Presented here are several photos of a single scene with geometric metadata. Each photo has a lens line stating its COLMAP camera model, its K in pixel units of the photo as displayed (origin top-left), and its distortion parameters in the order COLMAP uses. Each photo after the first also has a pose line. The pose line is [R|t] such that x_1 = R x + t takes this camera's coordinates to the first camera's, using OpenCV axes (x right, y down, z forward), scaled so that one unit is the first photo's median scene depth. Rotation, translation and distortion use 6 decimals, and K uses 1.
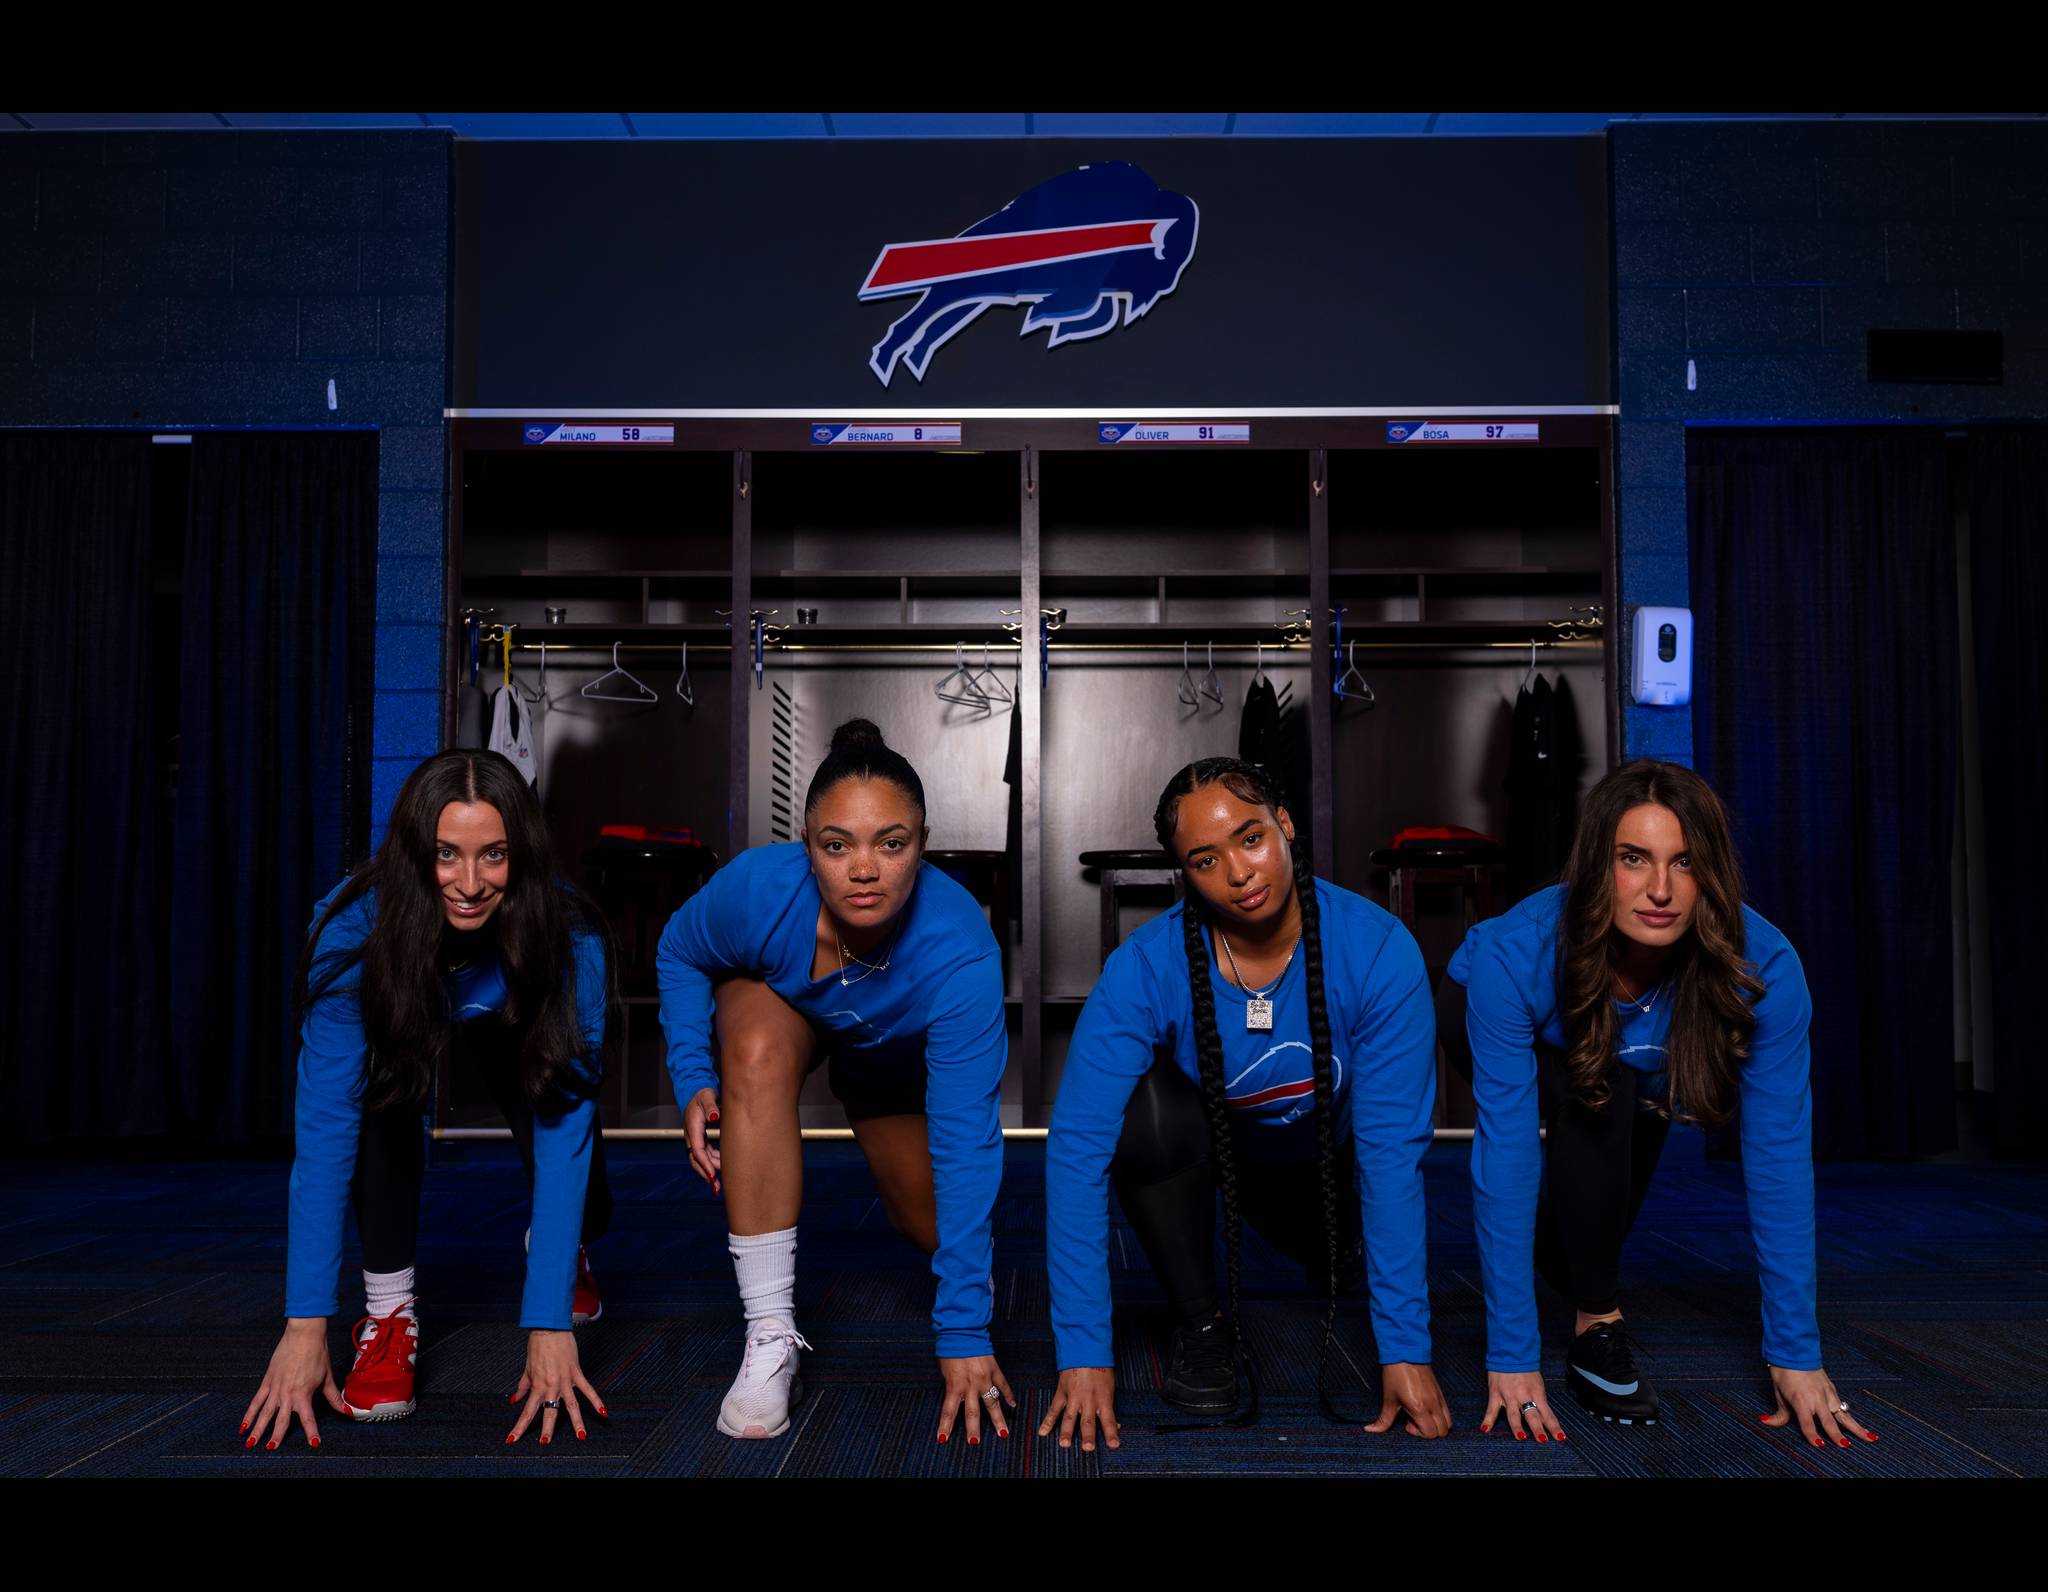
lens RADIAL K [[2189.6, 0, 1032.1], [0, 2189.6, 764.4], [0, 0, 1]] dist [0.073729, -0.183189]
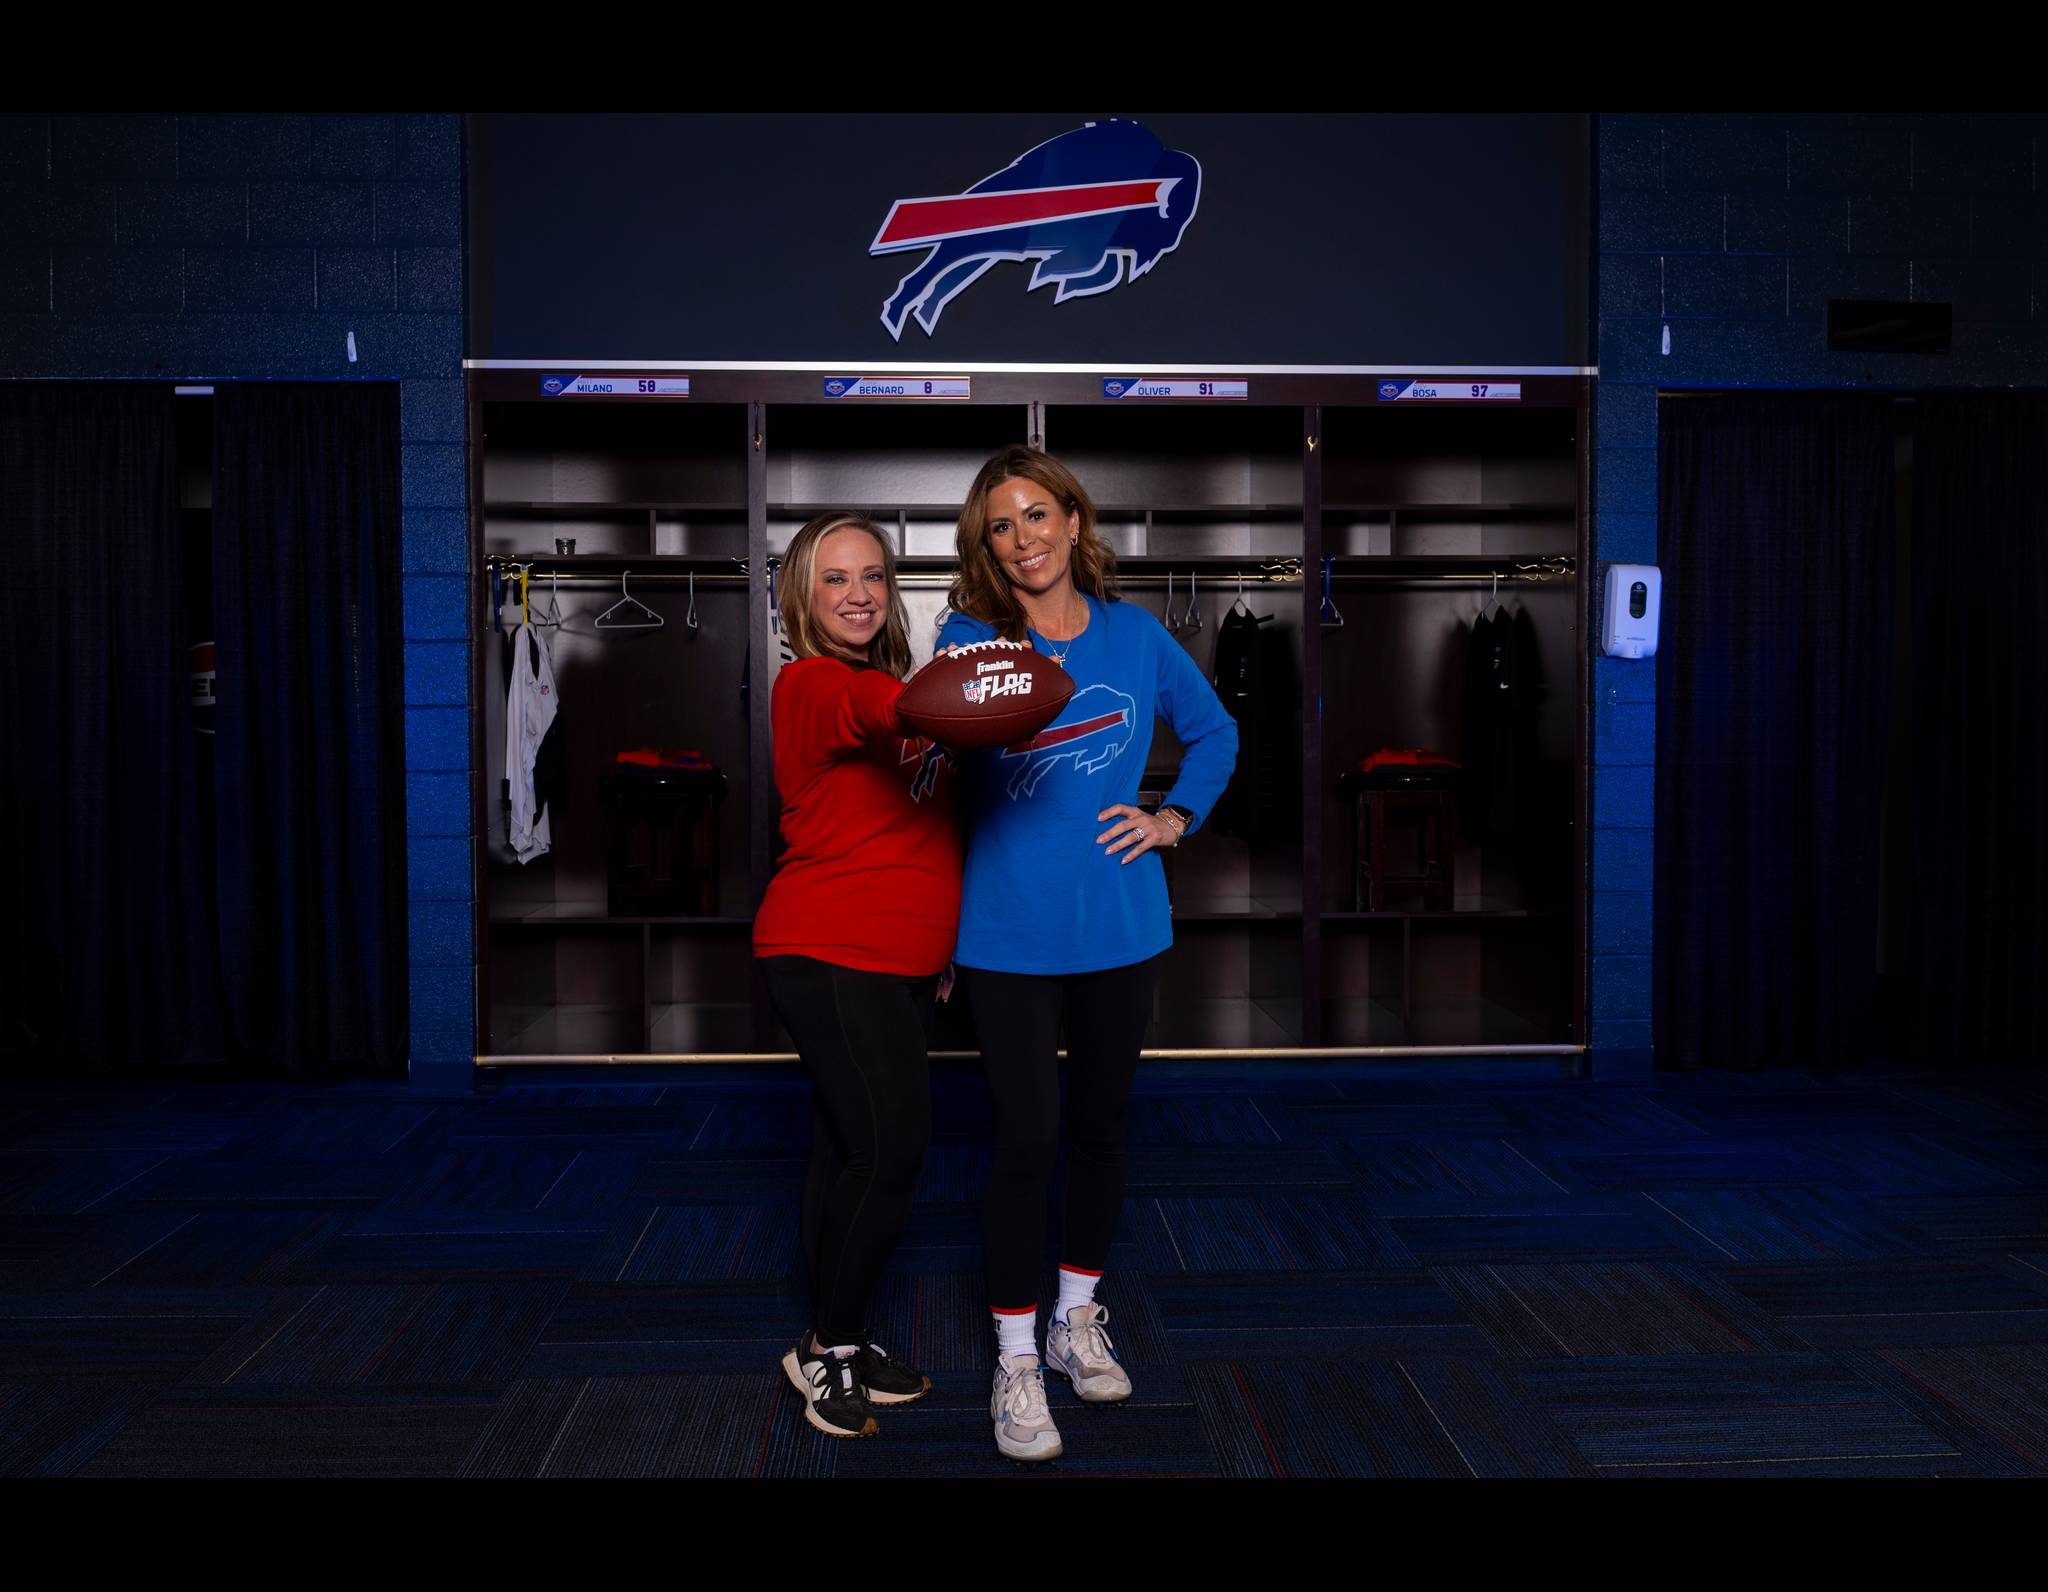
lens RADIAL K [[1985.7, 0, 1039.9], [0, 1985.7, 793.8], [0, 0, 1]] dist [0.012822, -0.101117]
pose [[0.998444, -0.003643, 0.055641, -0.052171], [-0.003220, 0.992431, 0.122760, -0.076298], [-0.055667, -0.122748, 0.990875, 0.050359]]
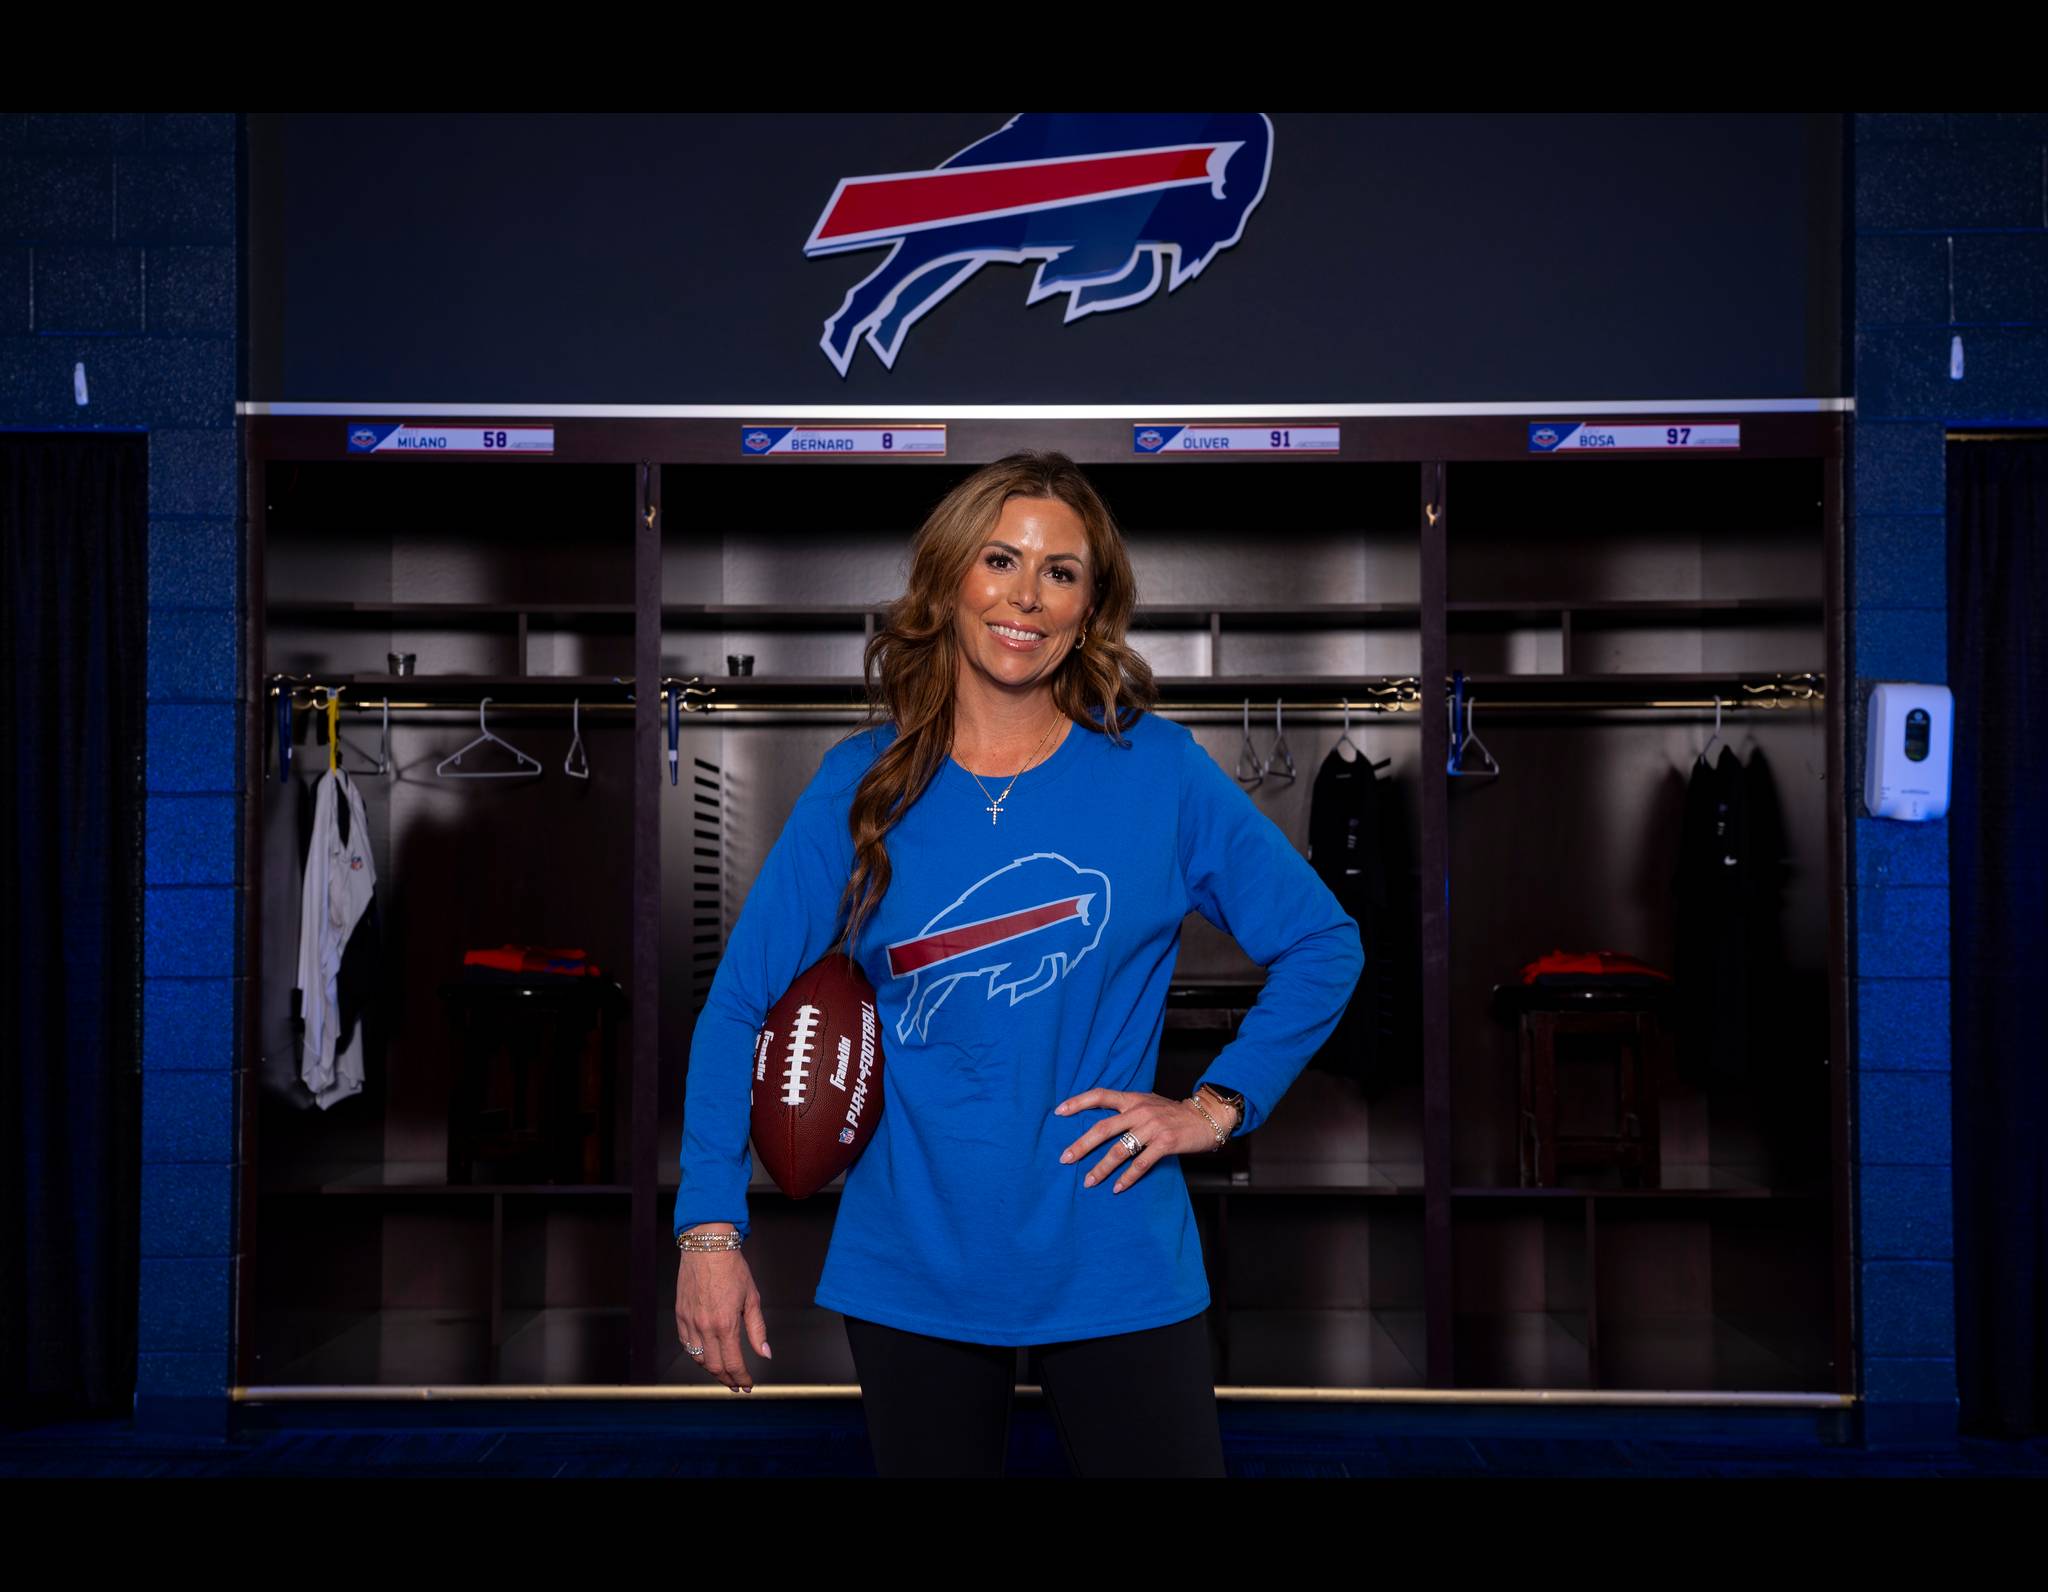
lens RADIAL K [[2672.8, 0, 1011.4], [0, 2672.8, 820.7], [0, 0, 1]] dist [0.195665, -0.438970]
pose [[0.999966, 0.001369, -0.008107, -0.002954], [-0.000937, 0.998588, 0.053111, -0.071575], [0.008168, -0.053102, 0.998556, 0.096802]]
